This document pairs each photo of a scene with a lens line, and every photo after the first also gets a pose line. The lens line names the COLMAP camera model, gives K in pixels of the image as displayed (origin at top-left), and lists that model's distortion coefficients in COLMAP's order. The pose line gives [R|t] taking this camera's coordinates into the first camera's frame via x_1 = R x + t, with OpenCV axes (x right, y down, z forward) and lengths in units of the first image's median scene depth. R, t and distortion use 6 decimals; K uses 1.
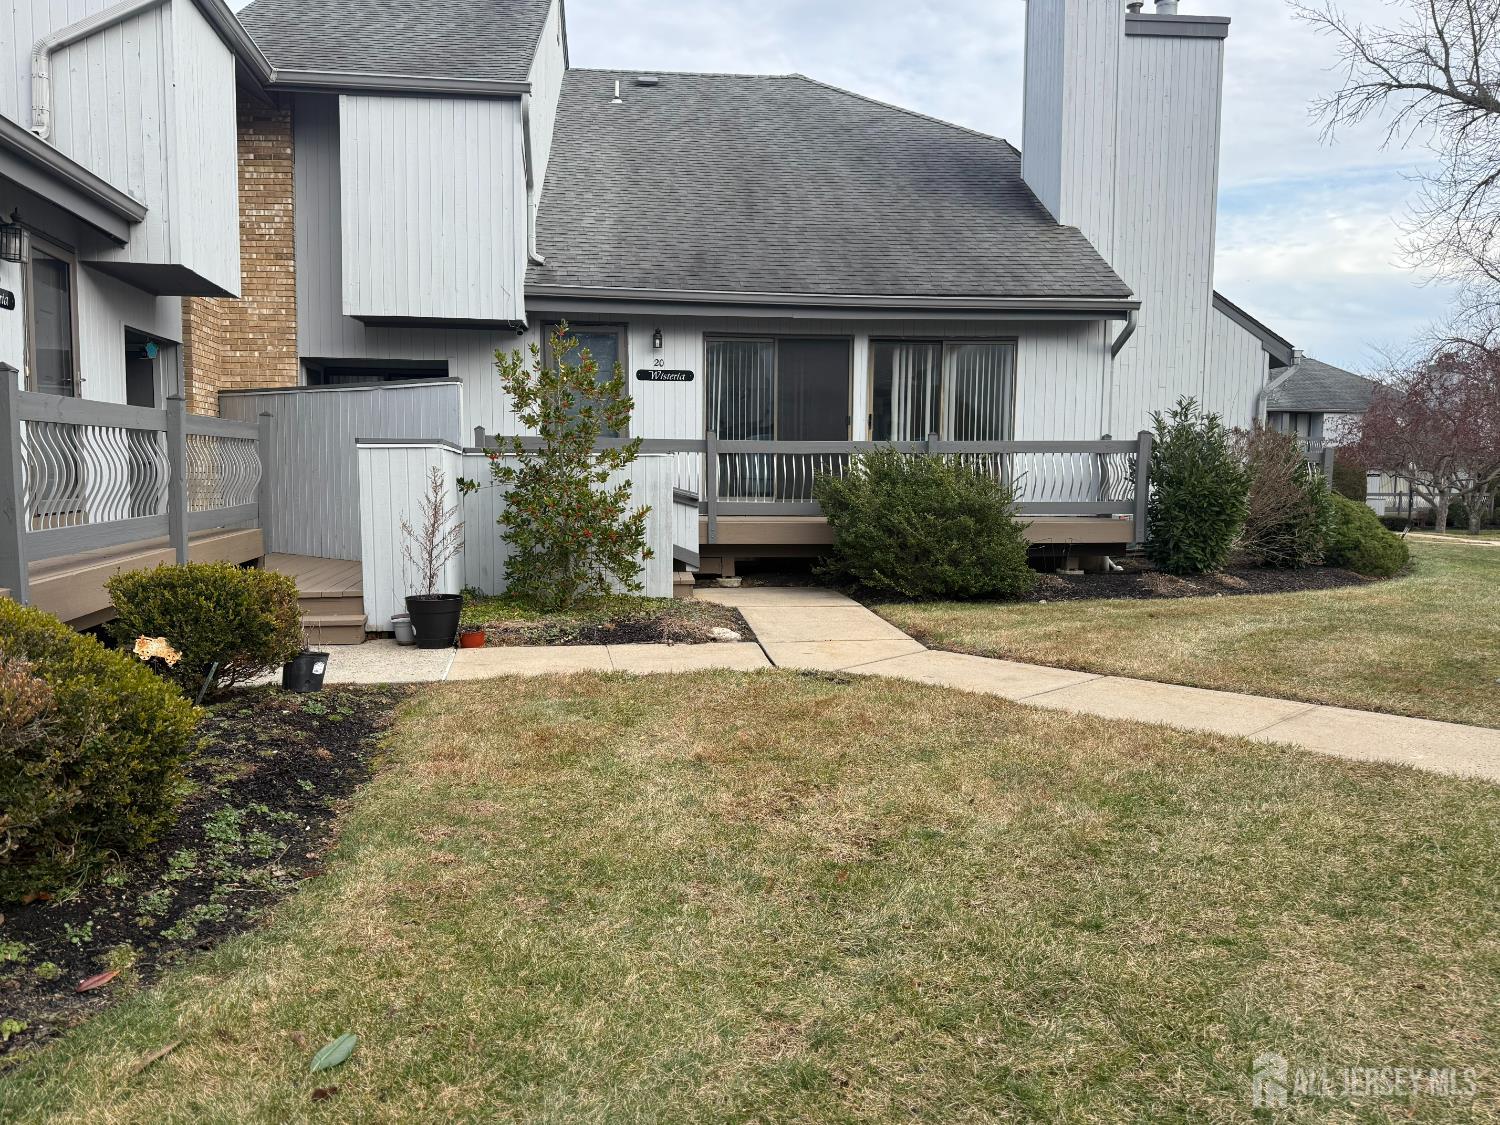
lens RADIAL K [[1184.0, 0, 750.0], [0, 1184.0, 562.5], [0, 0, 1]] dist [0.080640, -0.075083]
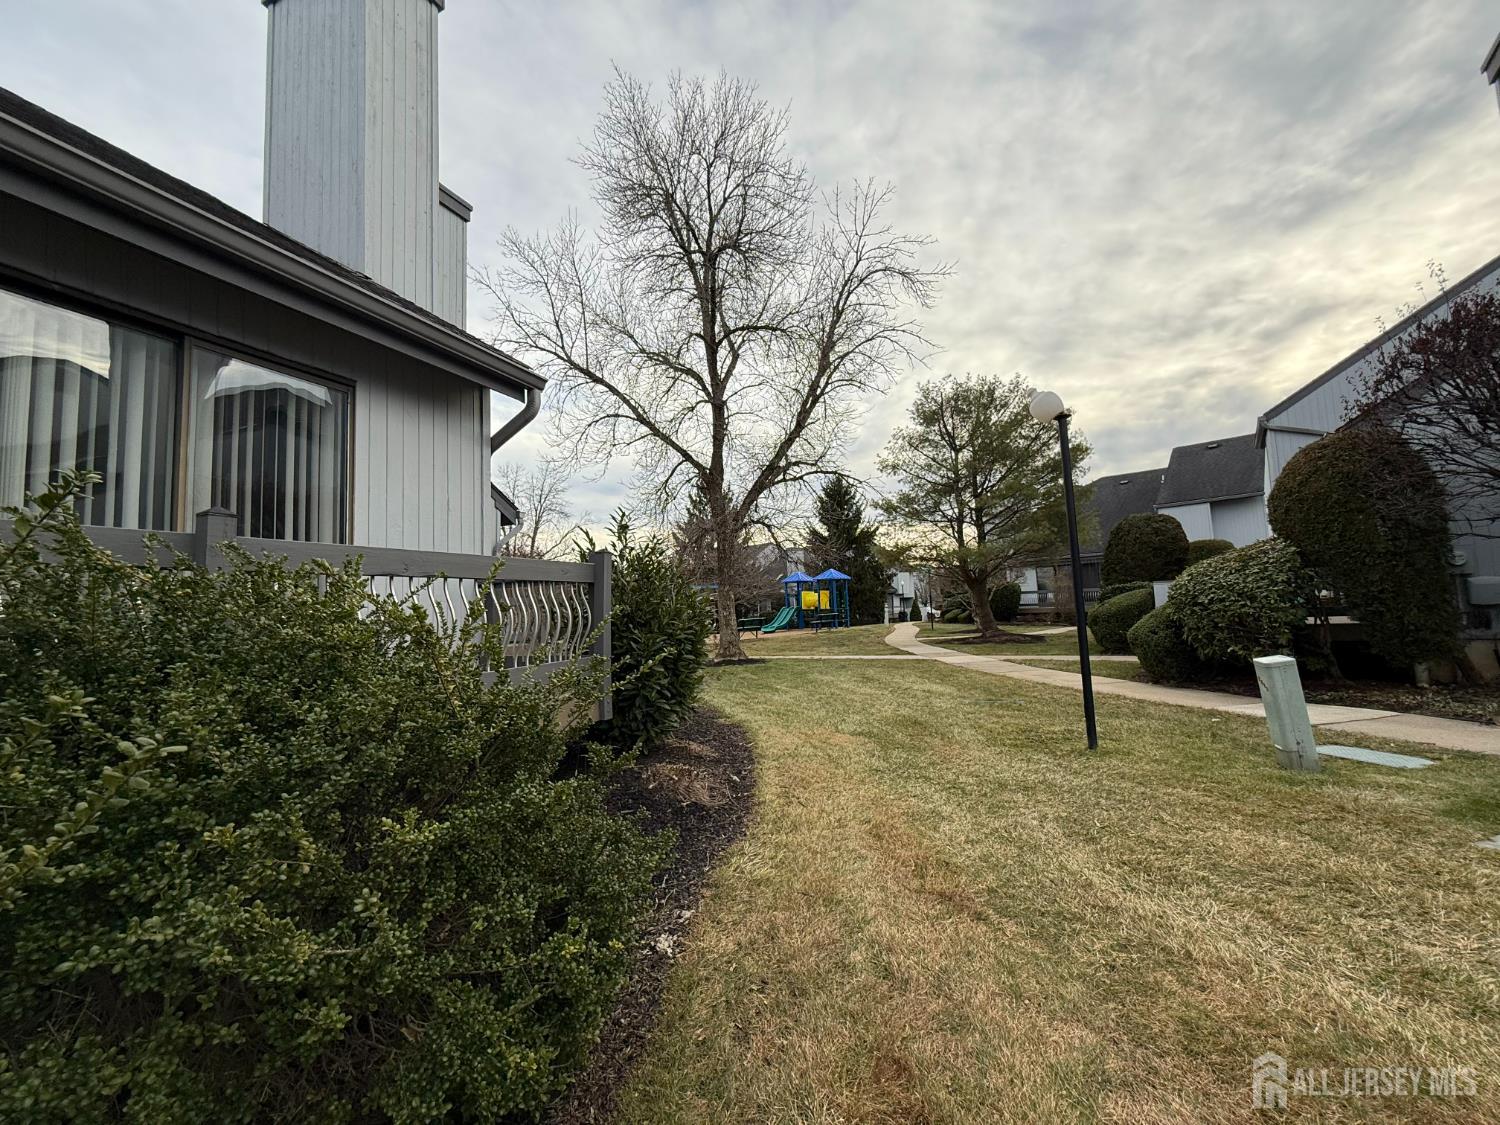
lens RADIAL K [[601.4, 0, 750.0], [0, 601.4, 562.5], [0, 0, 1]] dist [0.000380, 0.000037]
pose [[0.508951, 0.032564, 0.860179, 0.122501], [0.106593, 0.989209, -0.100518, -0.087767], [-0.854170, 0.142848, 0.499988, 1.052355]]
